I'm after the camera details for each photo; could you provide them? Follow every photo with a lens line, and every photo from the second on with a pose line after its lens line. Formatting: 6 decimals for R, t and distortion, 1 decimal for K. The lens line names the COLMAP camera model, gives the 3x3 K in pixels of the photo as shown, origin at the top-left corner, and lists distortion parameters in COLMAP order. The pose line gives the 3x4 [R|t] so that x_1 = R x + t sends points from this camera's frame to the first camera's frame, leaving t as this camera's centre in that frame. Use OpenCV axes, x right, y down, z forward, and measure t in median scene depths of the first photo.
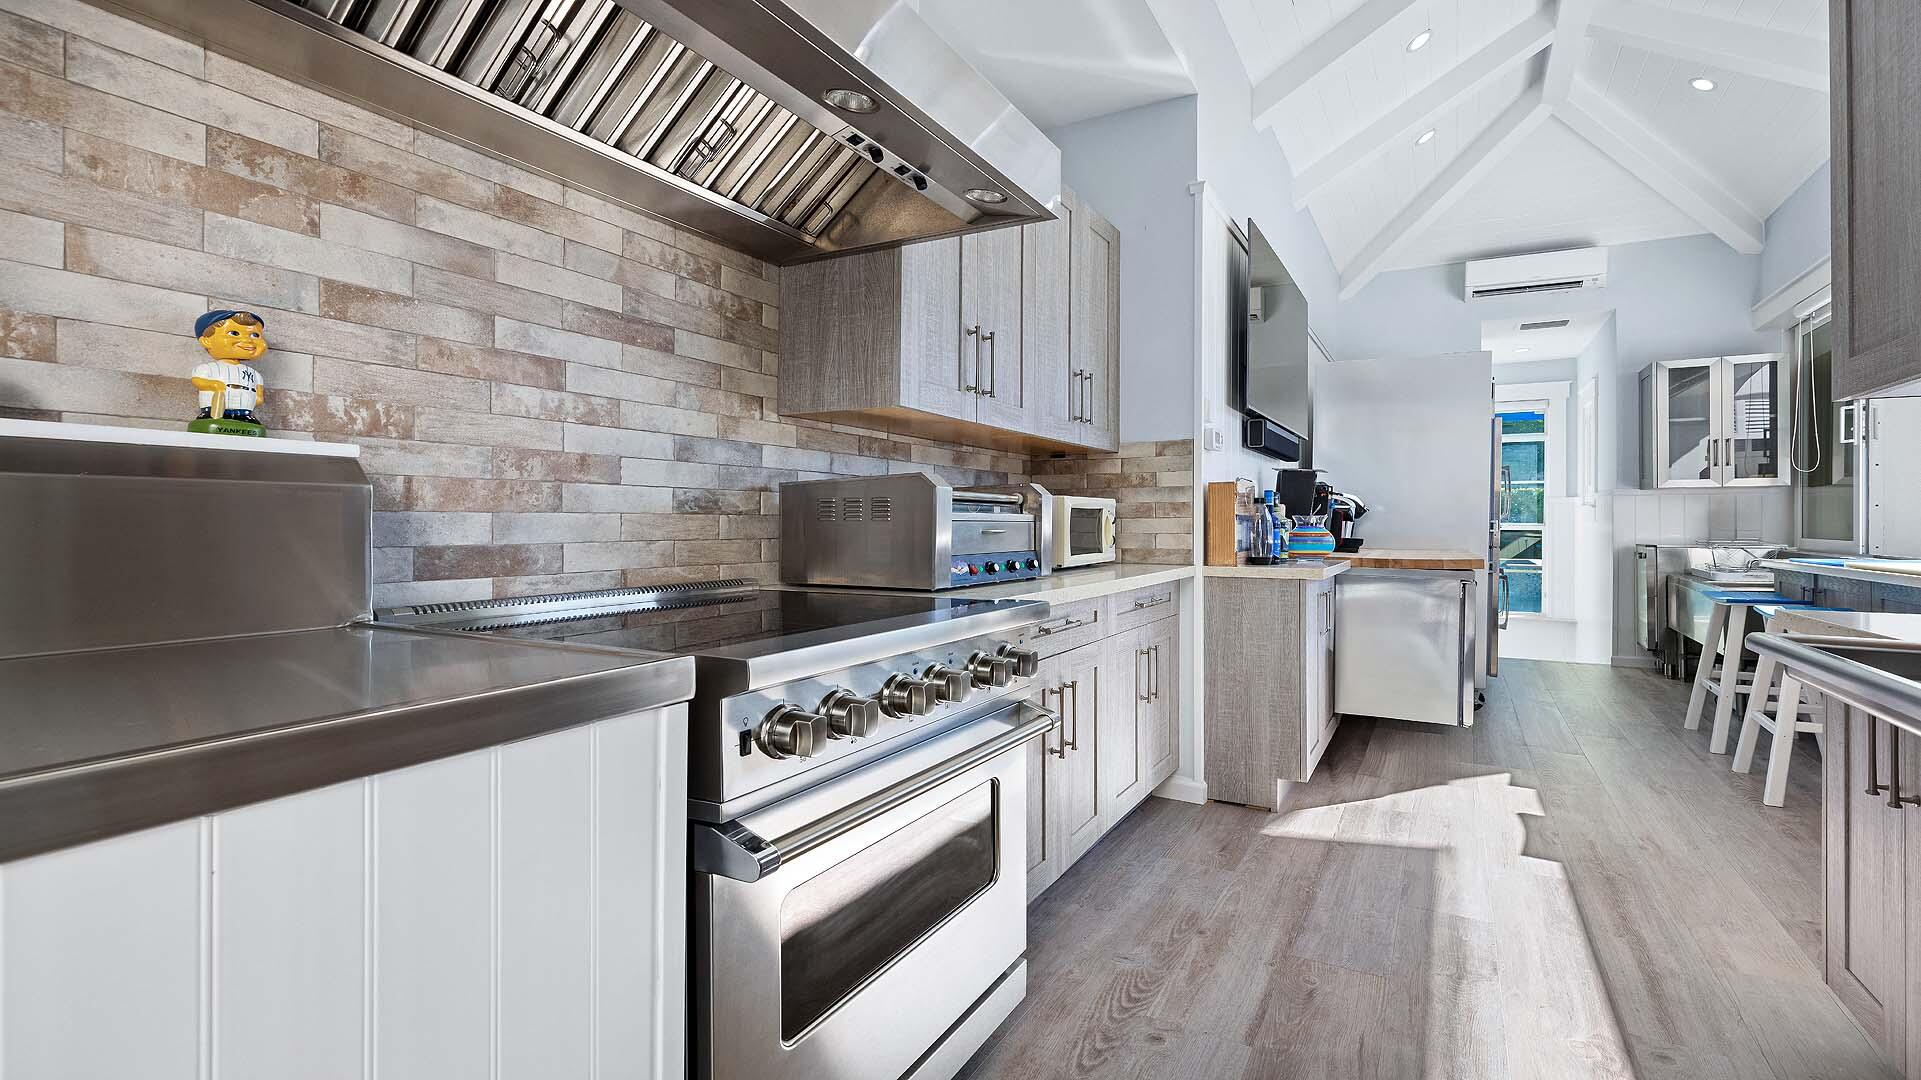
lens RADIAL K [[867.6, 0, 961.0], [0, 867.6, 524.2], [0, 0, 1]] dist [-0.000907, -0.000431]
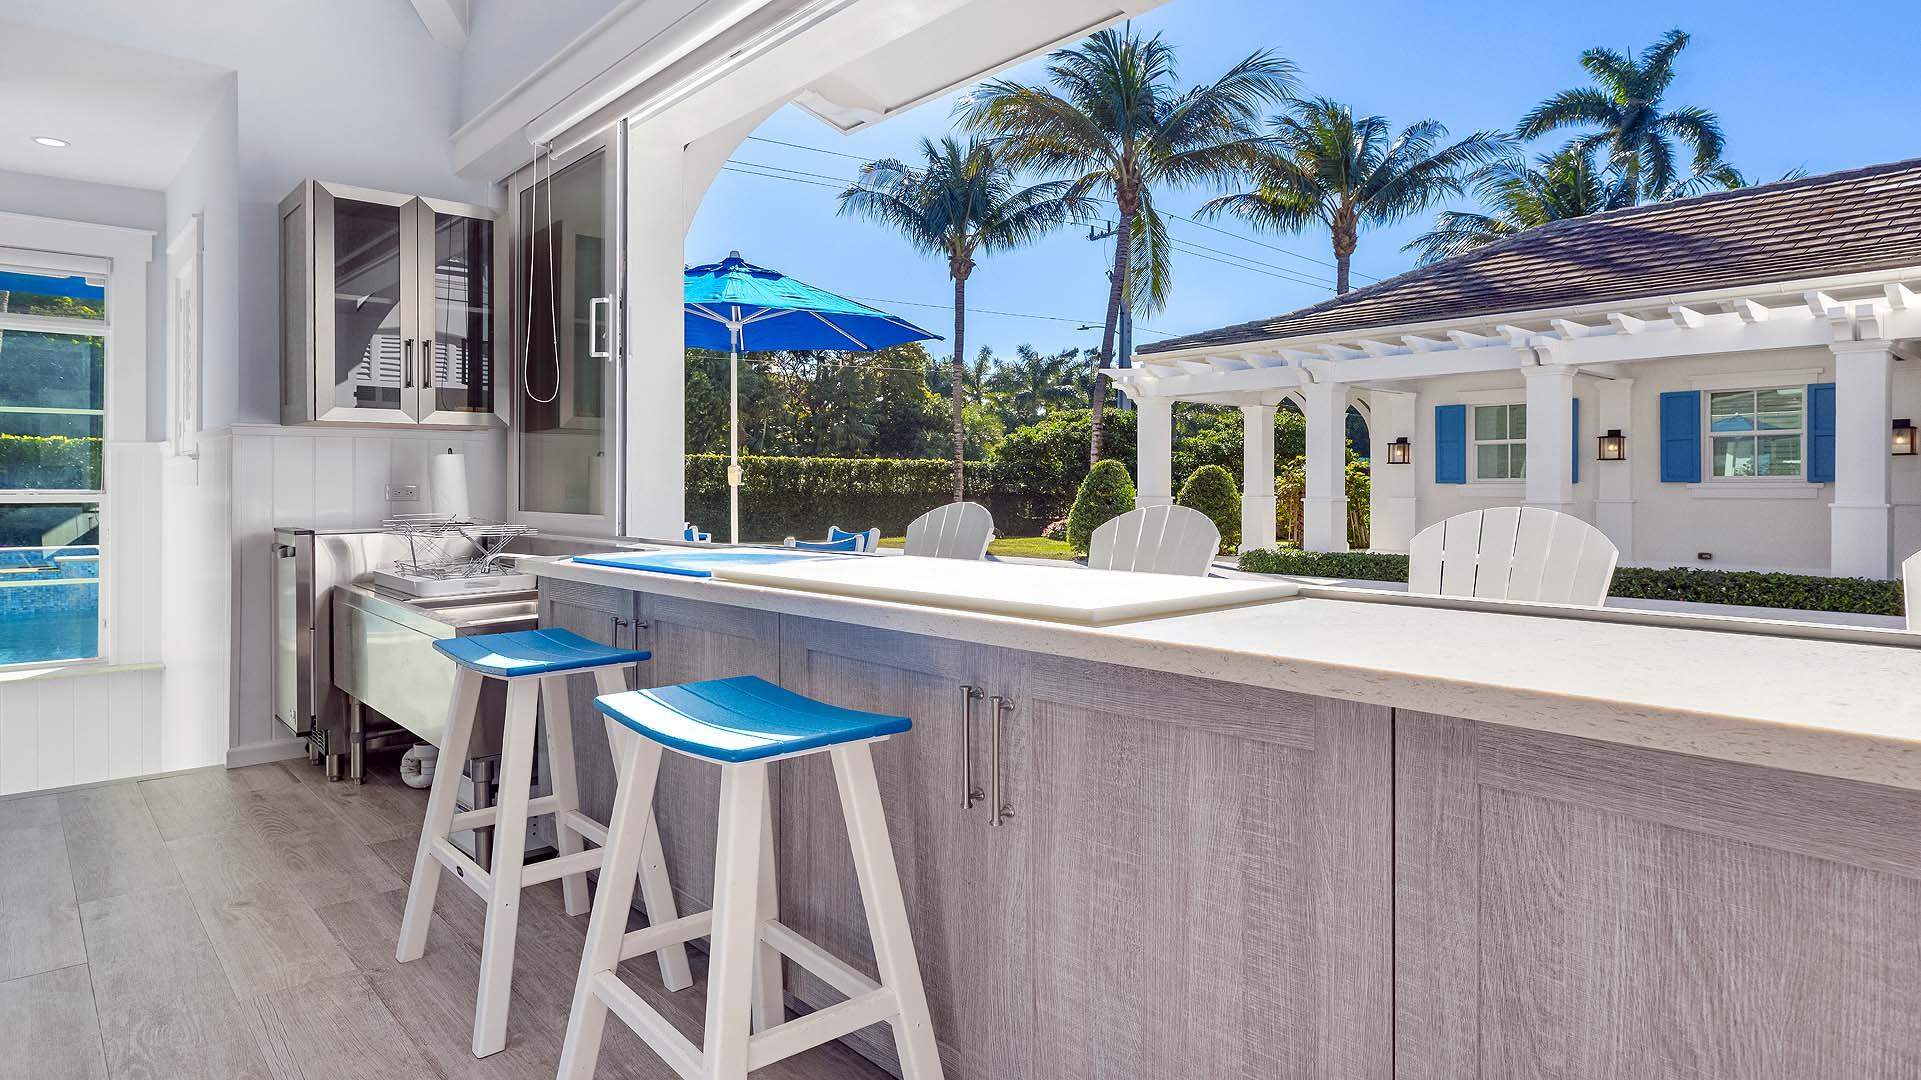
lens RADIAL K [[1091.4, 0, 959.9], [0, 1091.4, 490.1], [0, 0, 1]] dist [-0.001048, 0.000080]
pose [[0.325084, 0.001554, 0.945684, 0.446653], [0.000893, 0.999998, -0.001950, 0.002258], [-0.945685, 0.001478, 0.325082, 0.606470]]
